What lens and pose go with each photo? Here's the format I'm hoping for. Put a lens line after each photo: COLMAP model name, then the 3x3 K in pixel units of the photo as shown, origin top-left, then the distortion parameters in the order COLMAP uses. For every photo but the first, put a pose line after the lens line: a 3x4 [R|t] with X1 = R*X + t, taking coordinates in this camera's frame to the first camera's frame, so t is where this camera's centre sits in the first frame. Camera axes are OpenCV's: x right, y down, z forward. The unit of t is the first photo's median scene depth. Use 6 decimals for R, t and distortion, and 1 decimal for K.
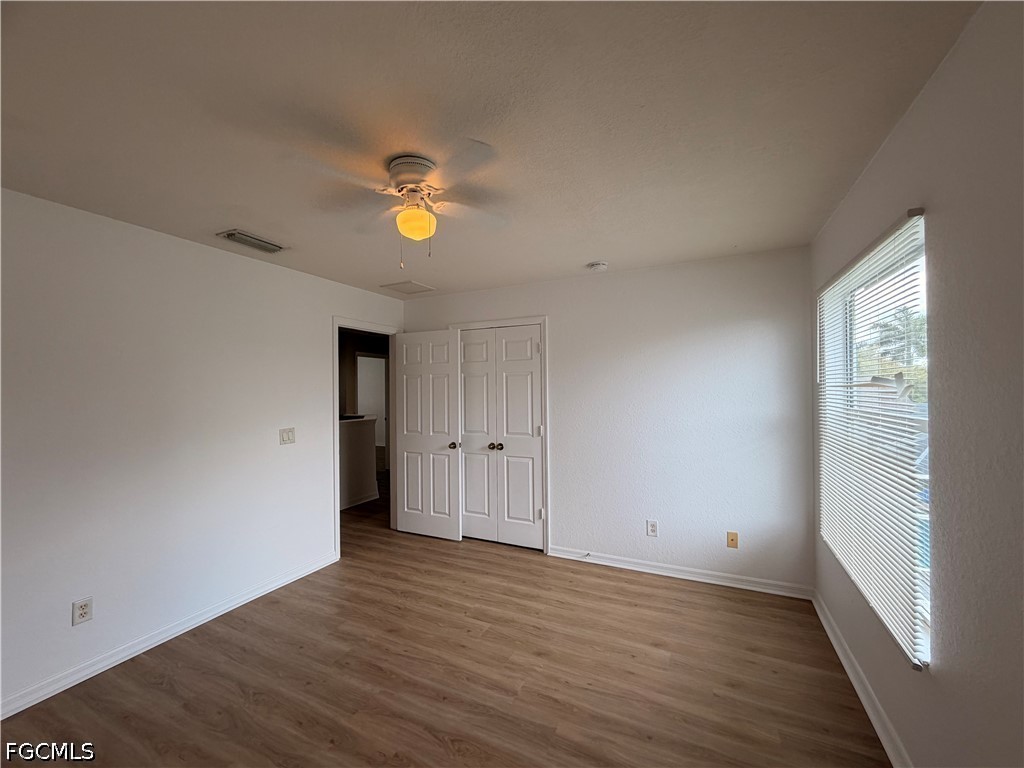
lens RADIAL K [[408.4, 0, 517.1], [0, 408.4, 388.8], [0, 0, 1]] dist [-0.002124, -0.000347]
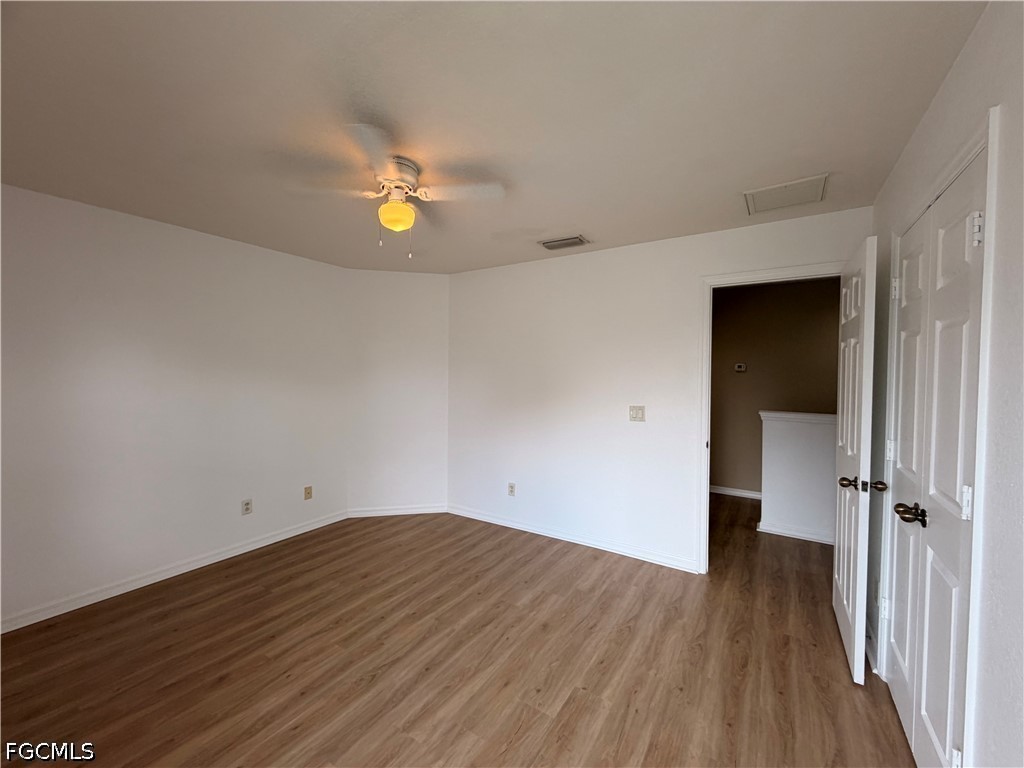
lens RADIAL K [[408.4, 0, 503.7], [0, 408.4, 385.9], [0, 0, 1]] dist [-0.002124, -0.000347]
pose [[-0.143580, 0.042252, -0.988736, 0.635886], [-0.006120, 0.999031, 0.043580, 0.009132], [0.989620, 0.012308, -0.143183, 1.098352]]
